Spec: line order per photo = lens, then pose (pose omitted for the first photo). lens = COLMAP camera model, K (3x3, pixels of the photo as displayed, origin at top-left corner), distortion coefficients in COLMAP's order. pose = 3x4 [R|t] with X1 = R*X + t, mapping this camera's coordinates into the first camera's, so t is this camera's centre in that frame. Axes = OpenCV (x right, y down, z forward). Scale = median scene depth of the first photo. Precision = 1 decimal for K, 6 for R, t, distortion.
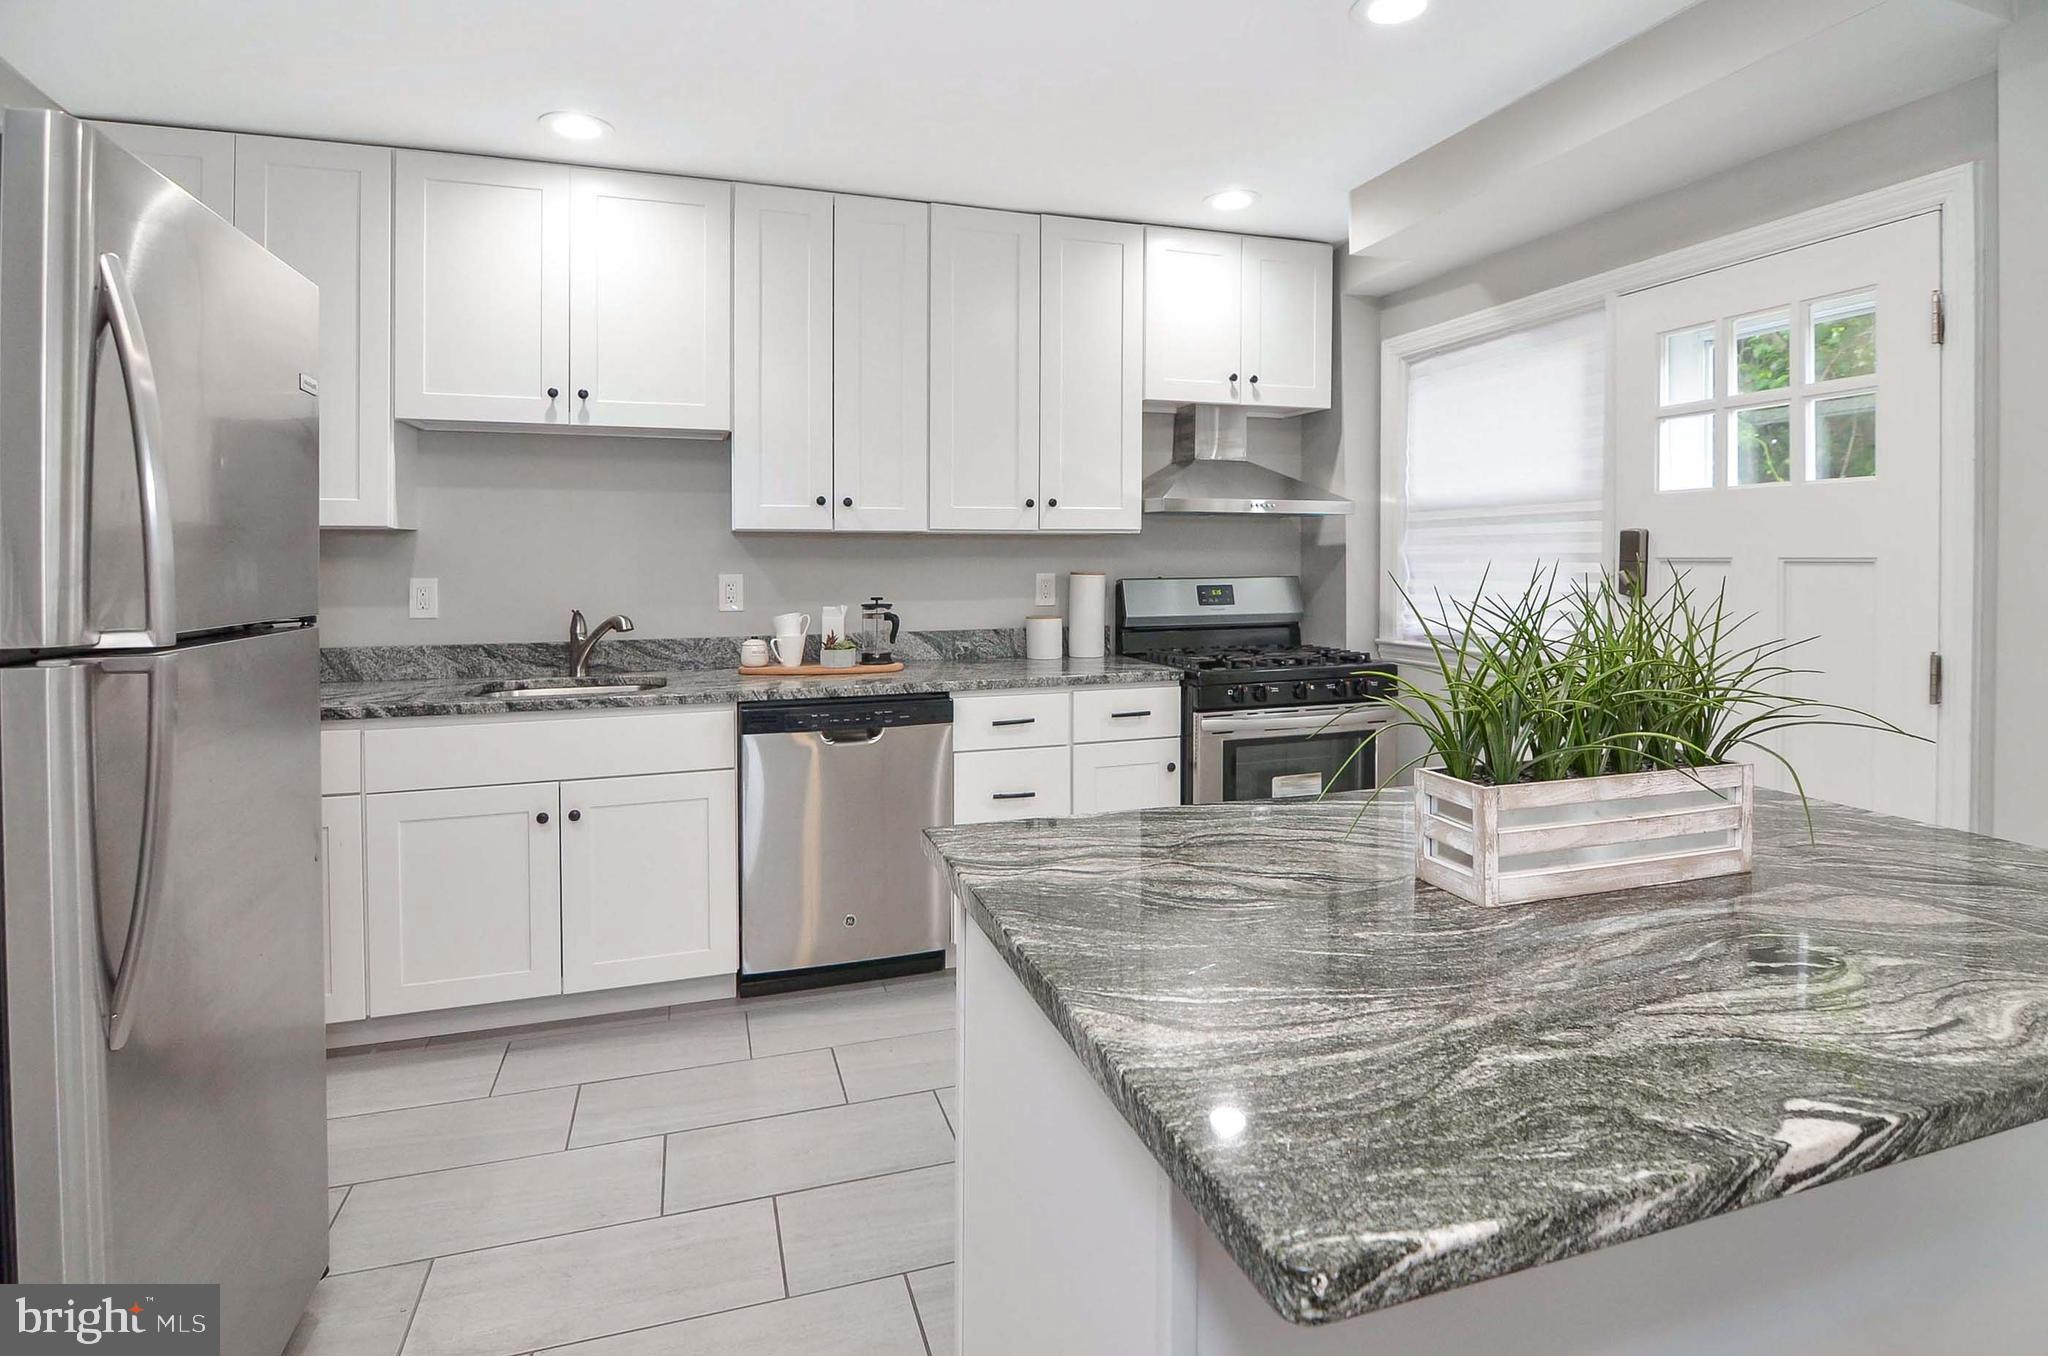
lens RADIAL K [[1068.1, 0, 1006.1], [0, 1068.1, 561.5], [0, 0, 1]] dist [-0.006915, -0.007201]
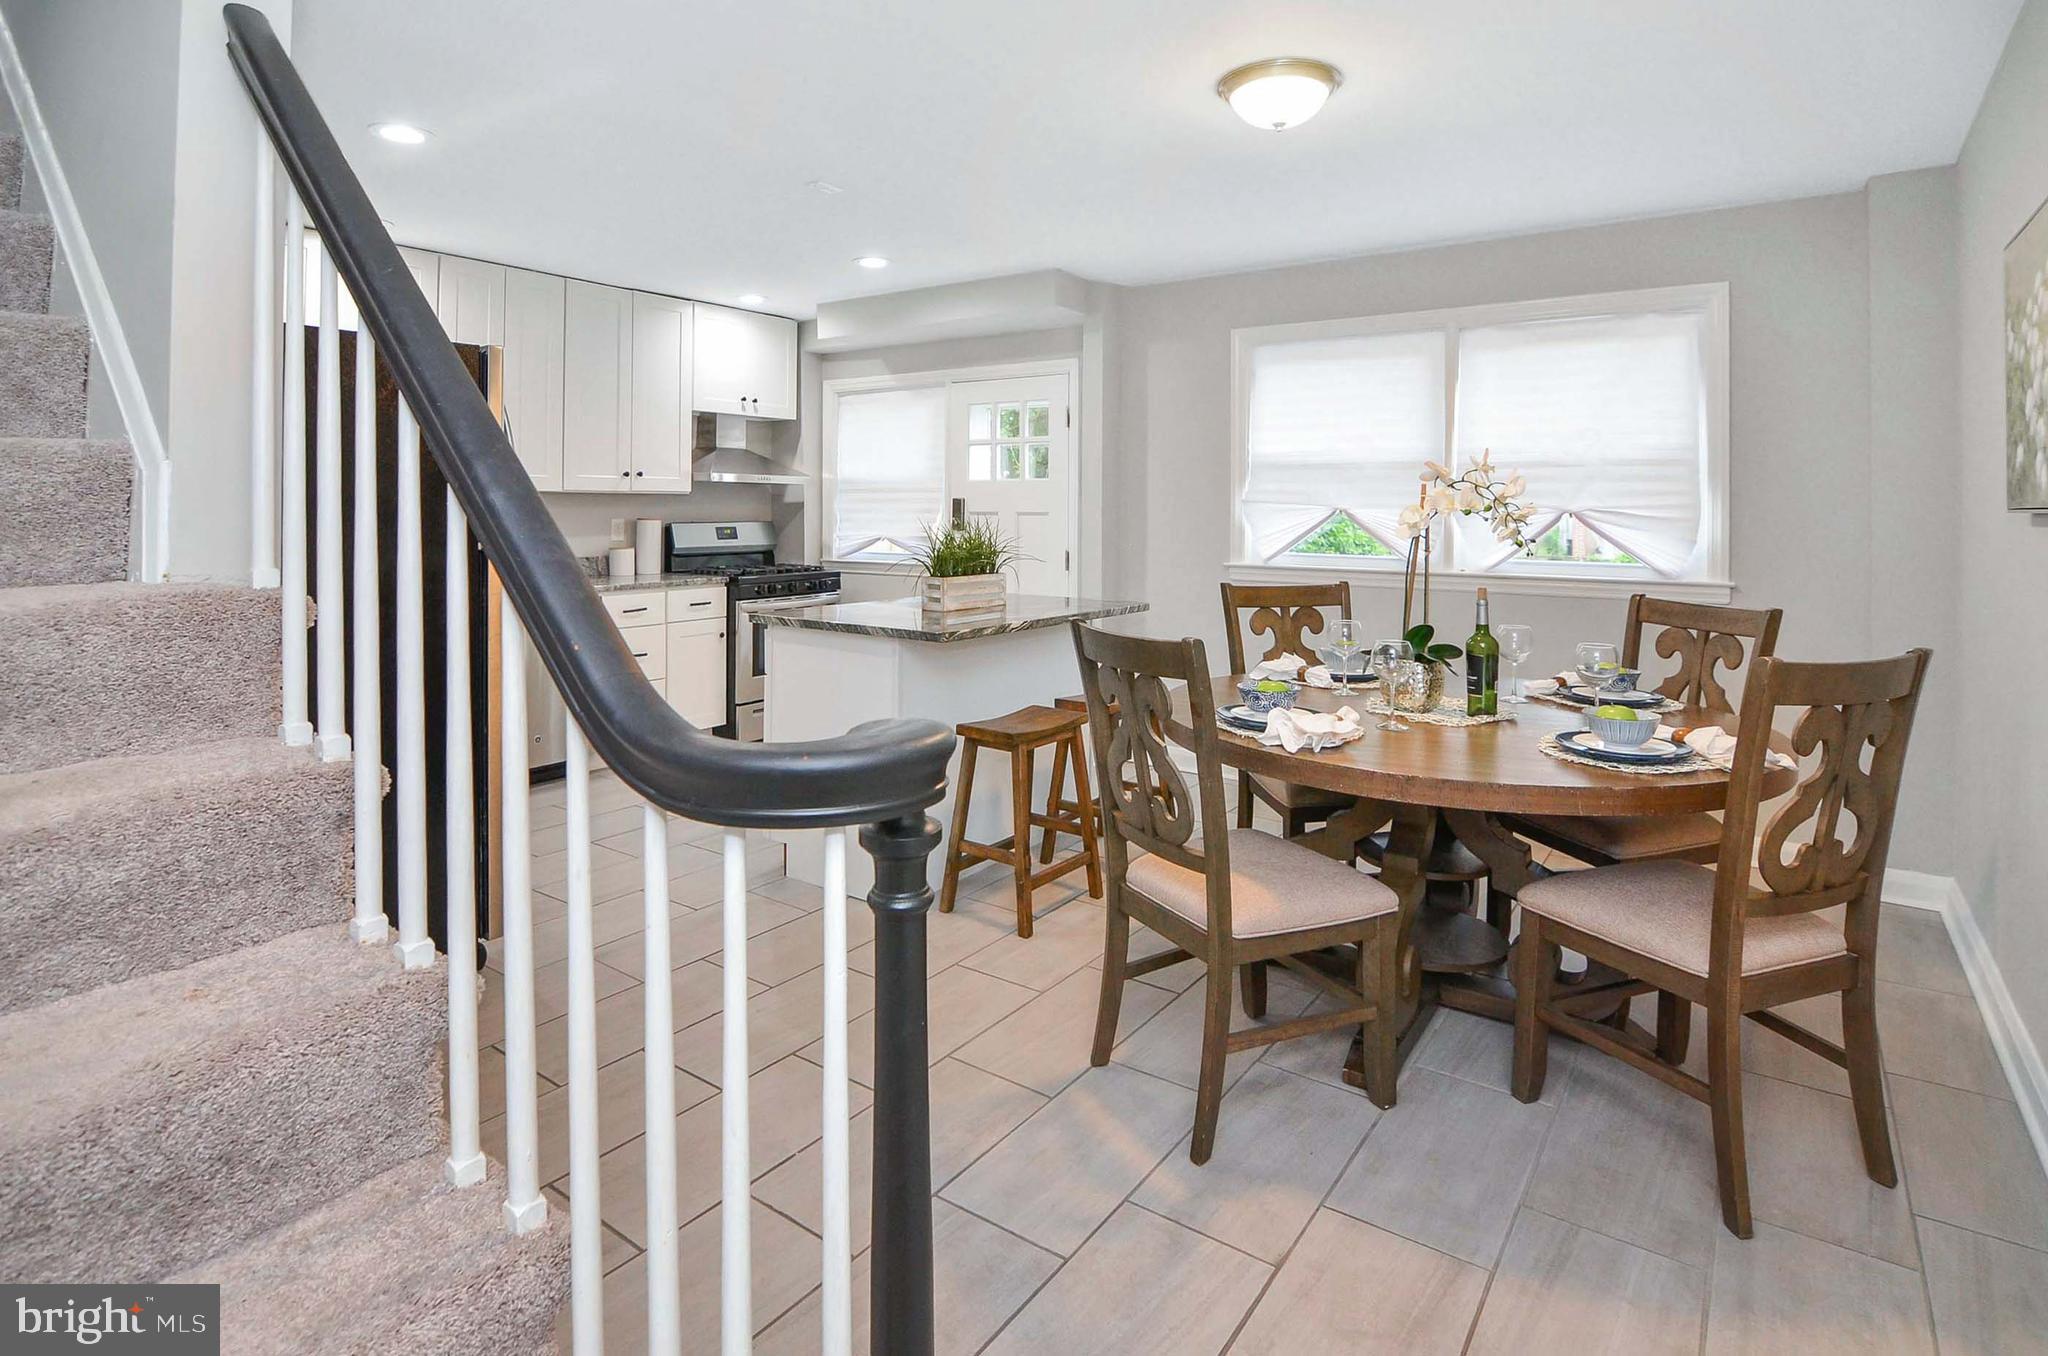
lens RADIAL K [[1068.1, 0, 1050.5], [0, 1068.1, 517.6], [0, 0, 1]] dist [-0.006915, -0.007201]
pose [[0.785657, -0.000716, 0.618662, -0.472835], [-0.005228, 0.999956, 0.007797, -0.007408], [-0.618640, -0.009360, 0.785619, -0.632733]]
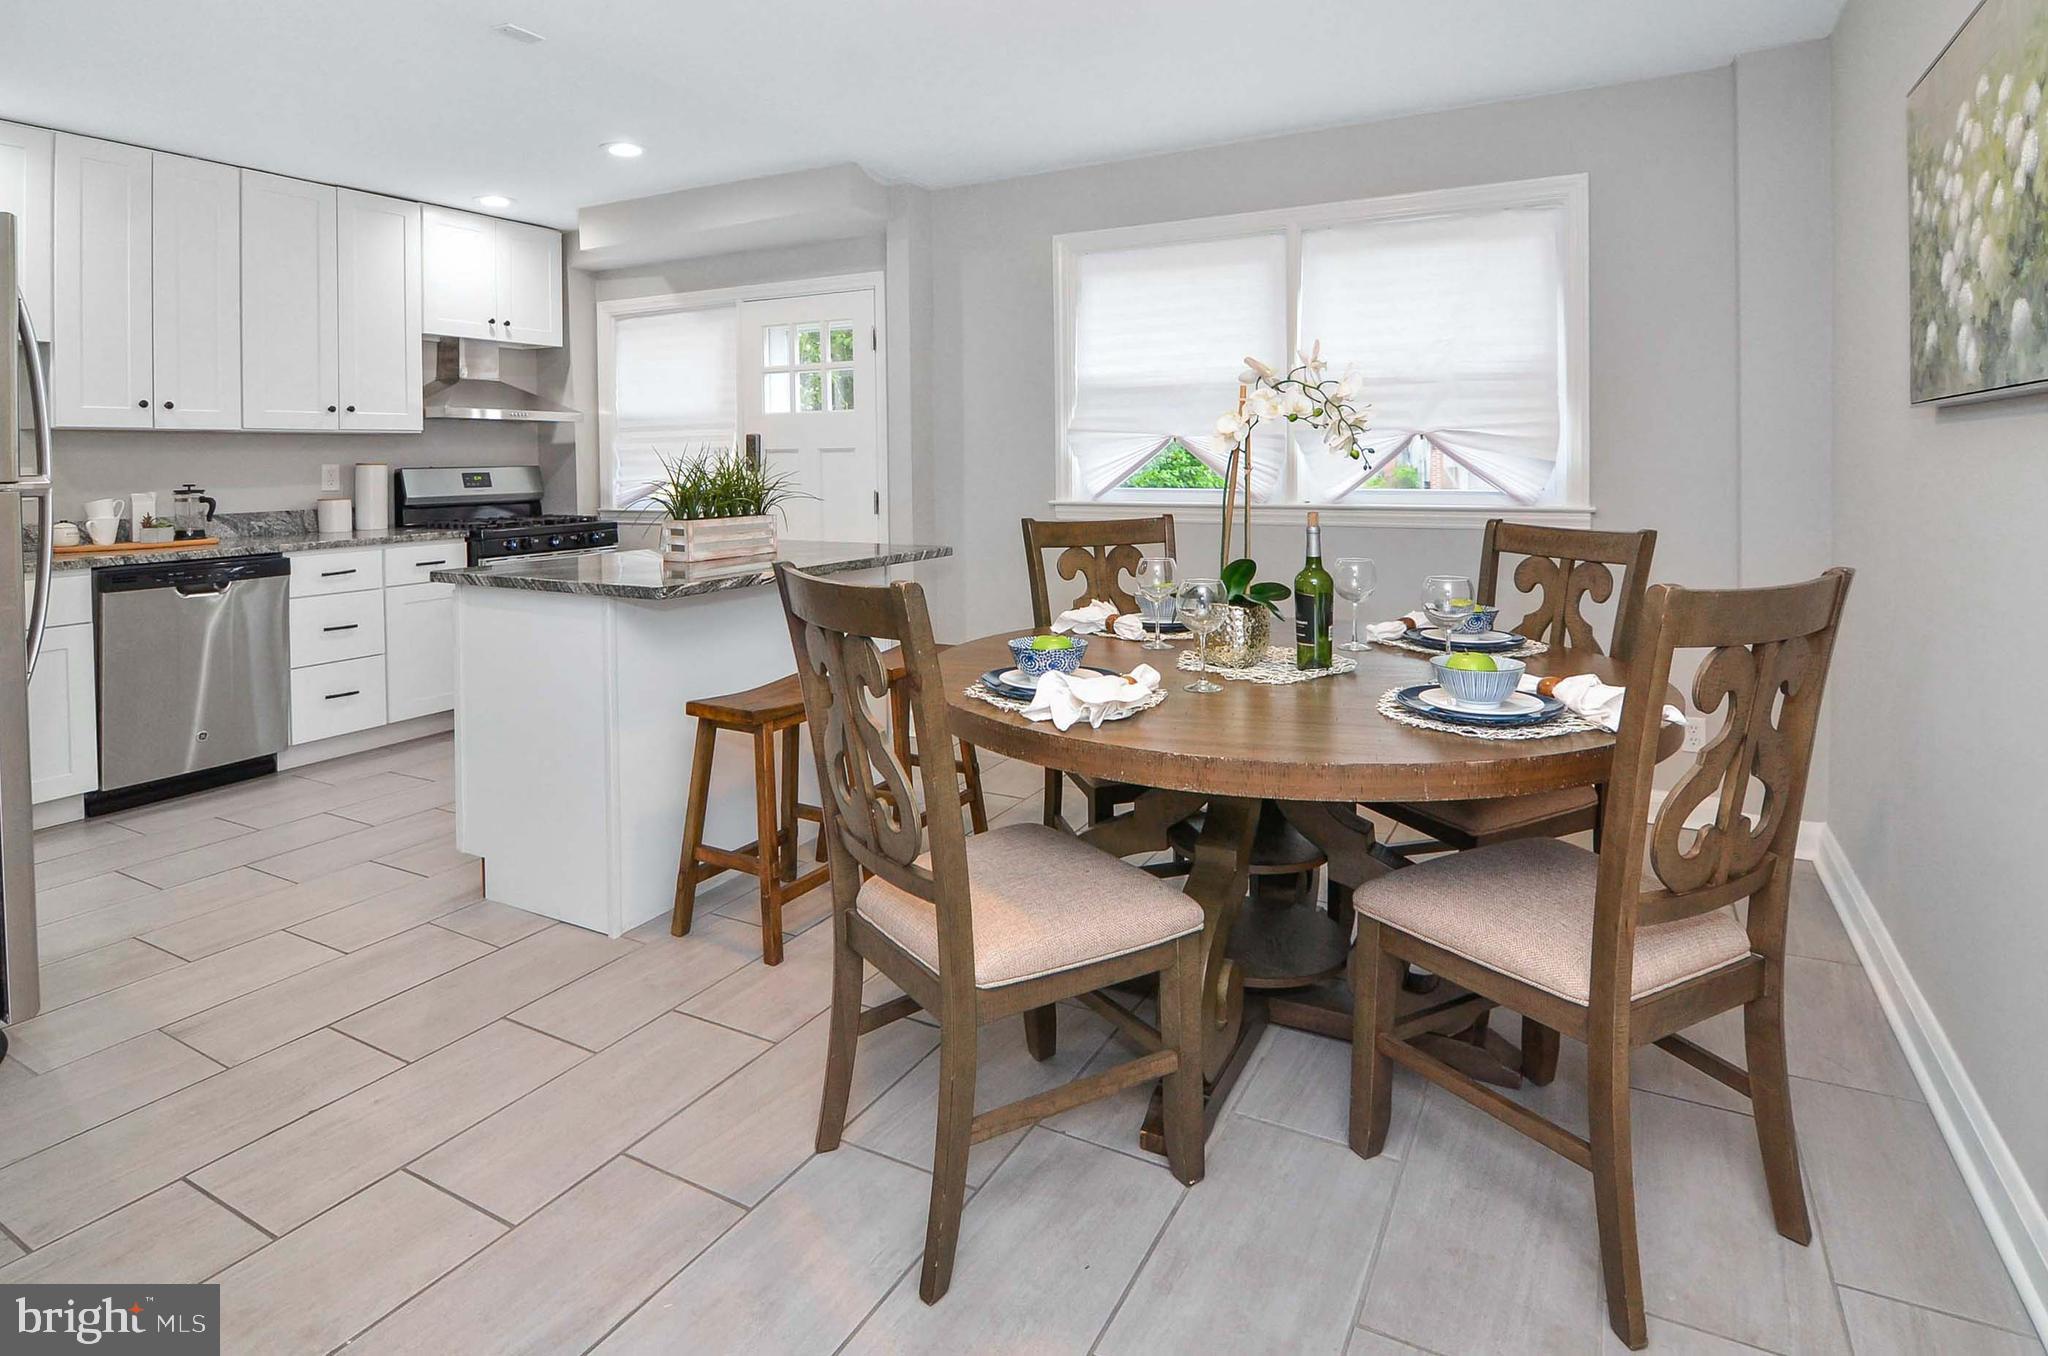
lens RADIAL K [[1068.1, 0, 1055.5], [0, 1068.1, 499.5], [0, 0, 1]] dist [-0.006915, -0.007201]
pose [[0.708036, -0.032597, 0.705424, -0.276483], [0.011222, 0.999327, 0.034915, 0.020042], [-0.706088, -0.016805, 0.707925, -0.546905]]
